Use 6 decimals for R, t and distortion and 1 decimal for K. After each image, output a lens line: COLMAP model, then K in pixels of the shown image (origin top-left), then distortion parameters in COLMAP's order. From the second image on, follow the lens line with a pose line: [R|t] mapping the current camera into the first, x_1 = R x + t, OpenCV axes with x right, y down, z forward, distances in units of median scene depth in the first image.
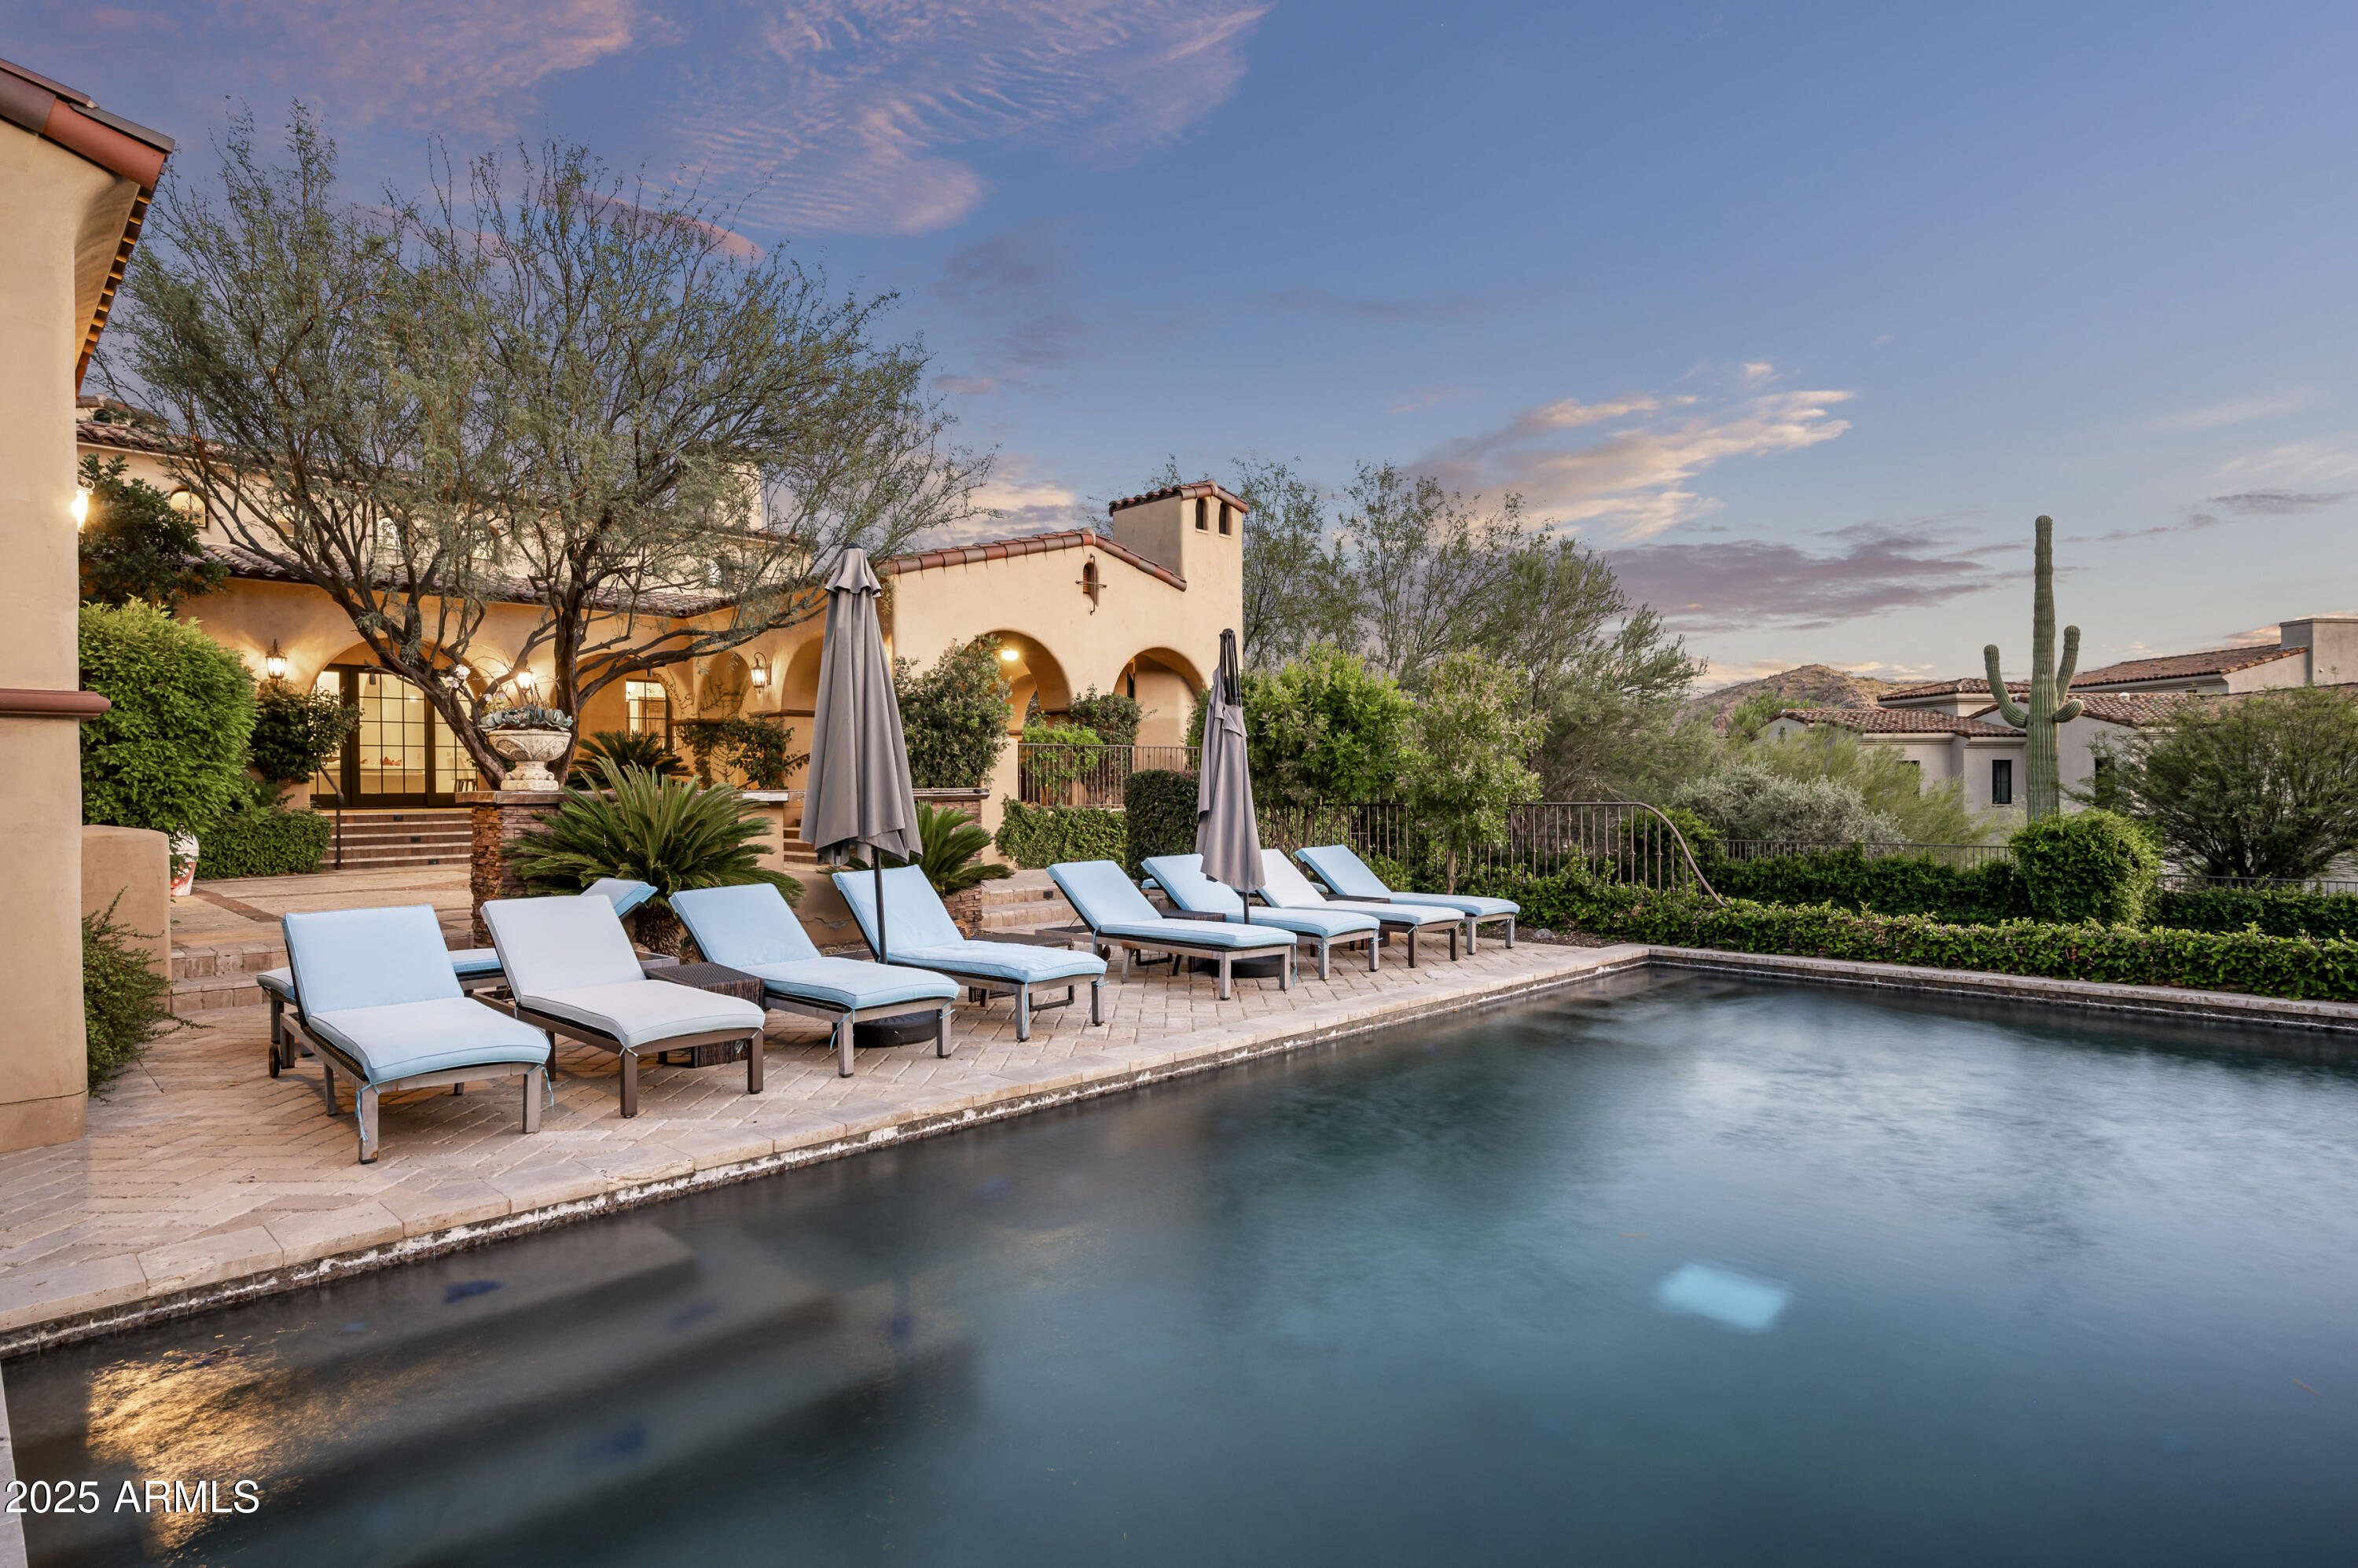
lens RADIAL K [[1249.2, 0, 1174.4], [0, 1249.2, 775.6], [0, 0, 1]] dist [-0.003448, 0.000609]
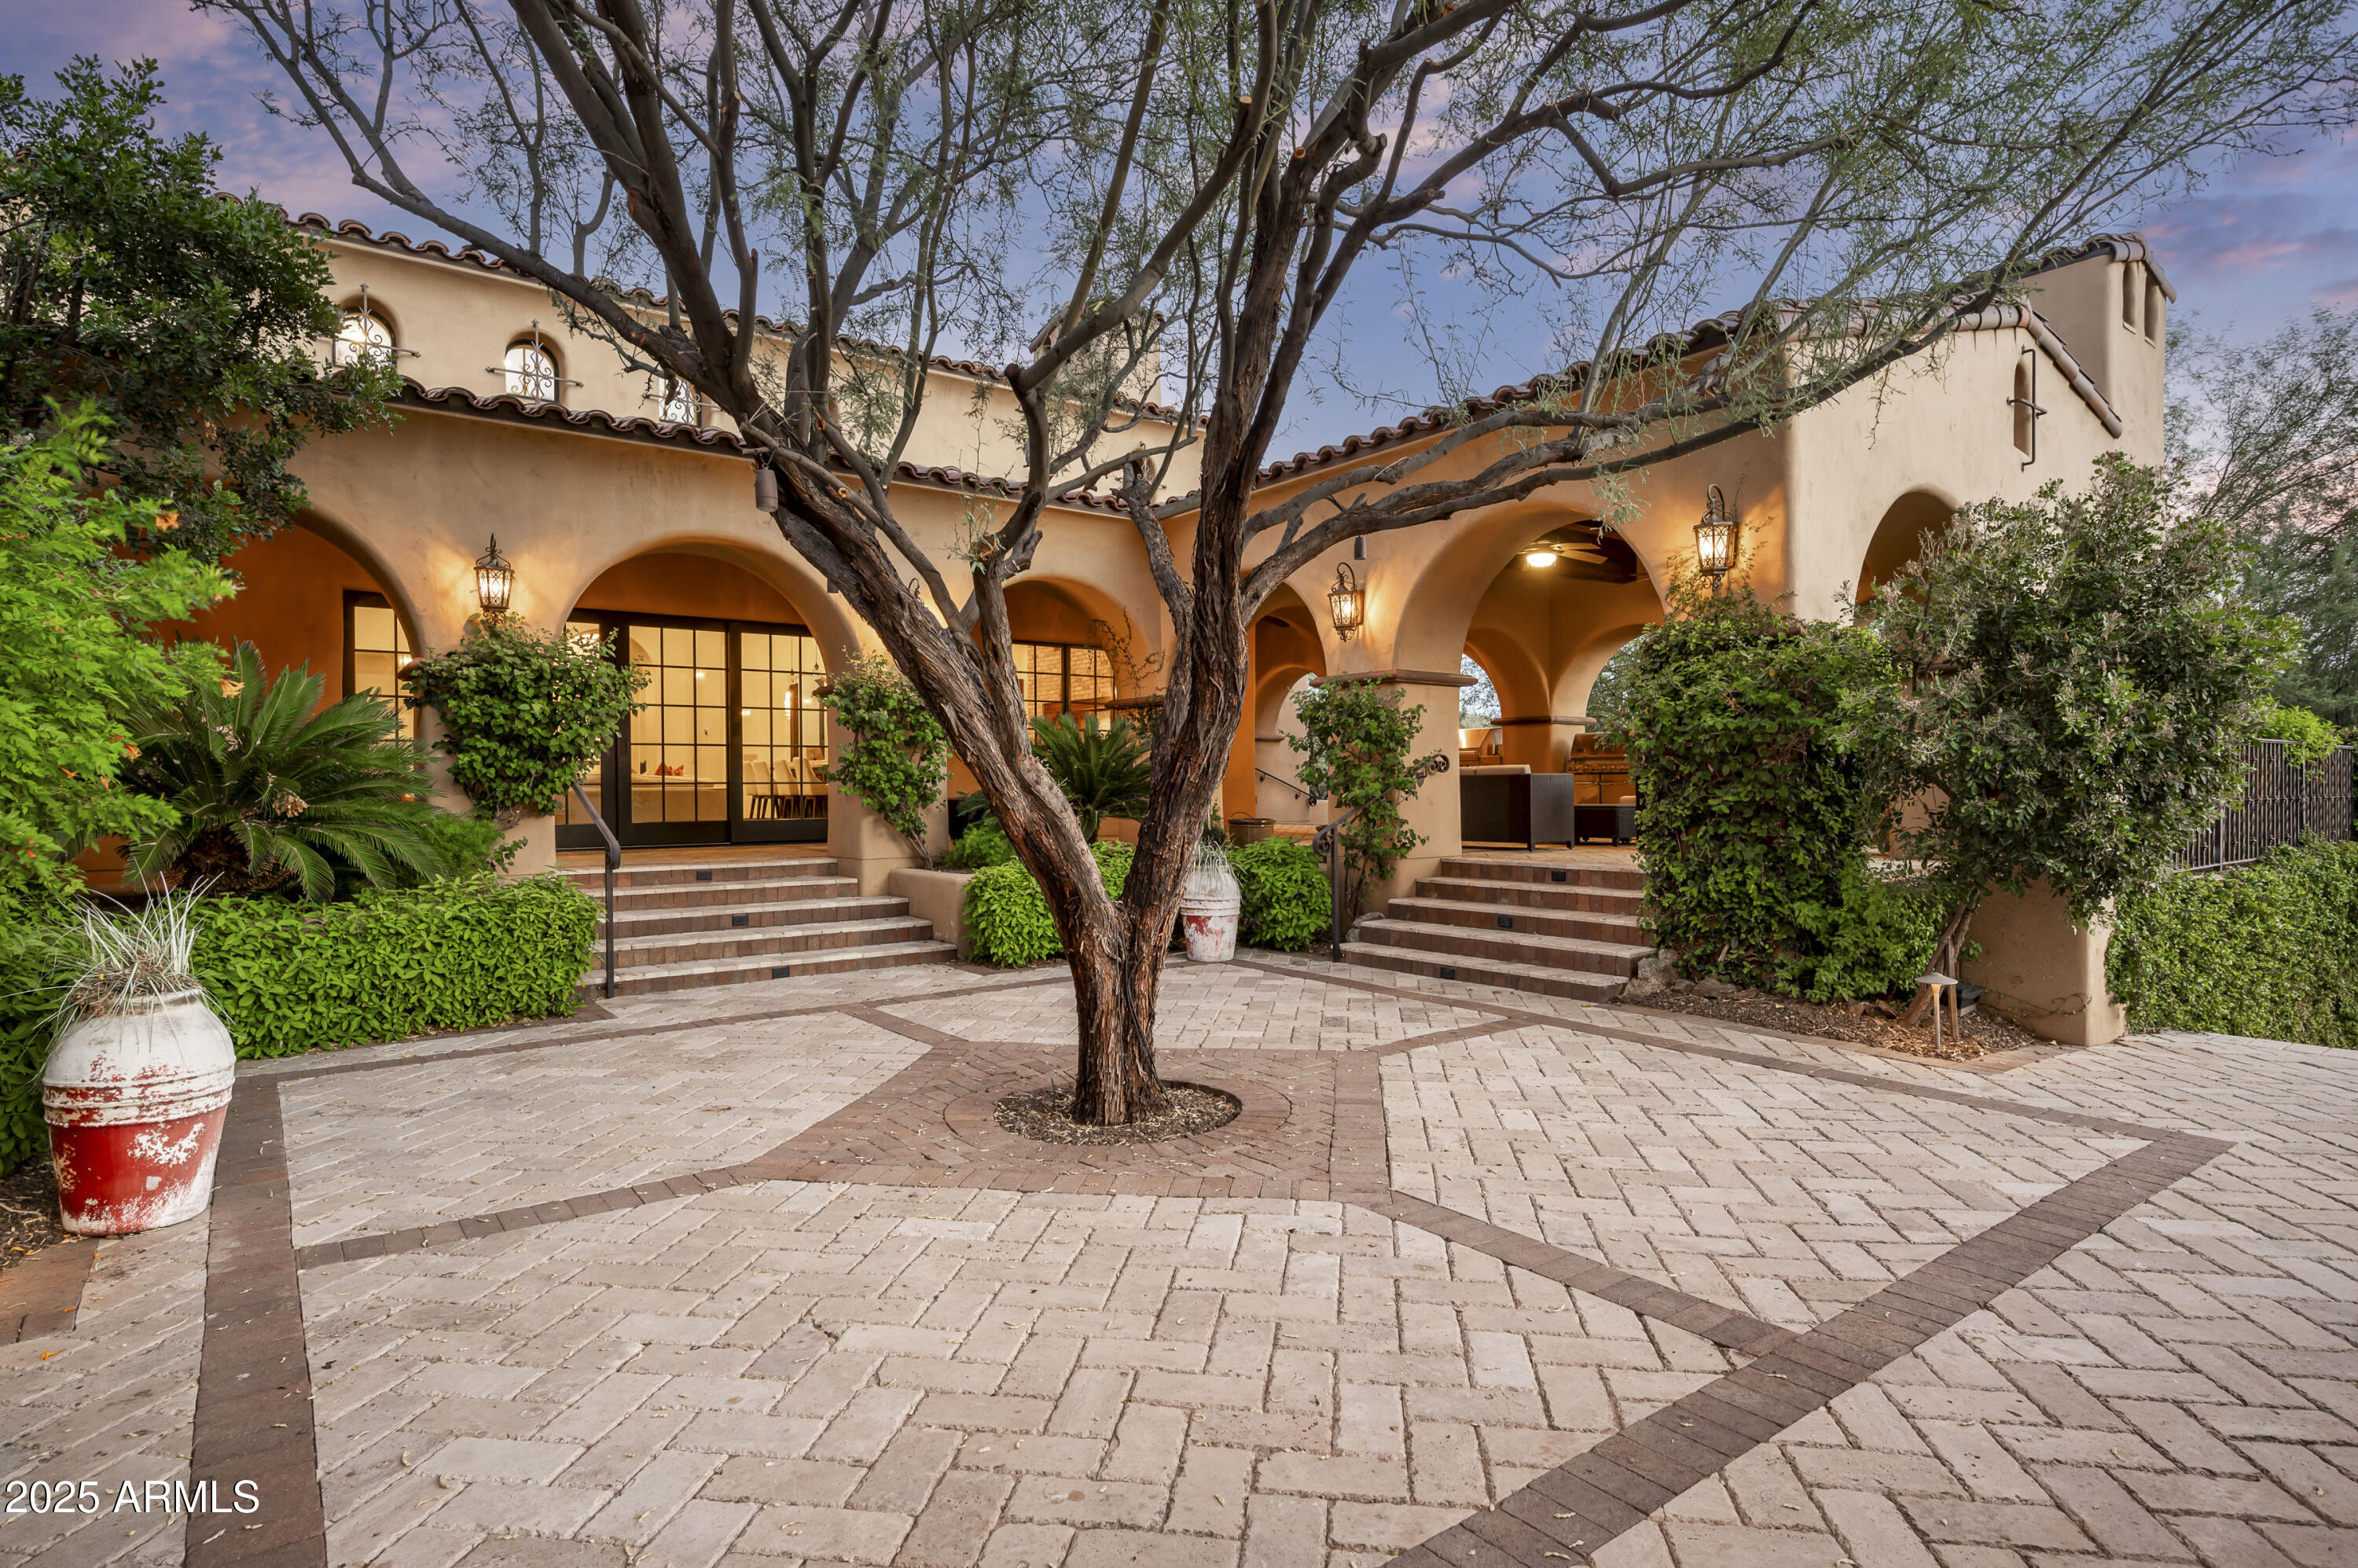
lens RADIAL K [[1249.2, 0, 1183.5], [0, 1249.2, 787.1], [0, 0, 1]] dist [-0.003448, 0.000609]
pose [[0.990303, 0.001625, -0.138918, -0.351577], [-0.000327, 0.999956, 0.009370, -0.010343], [0.138927, -0.009234, 0.990260, 0.506962]]
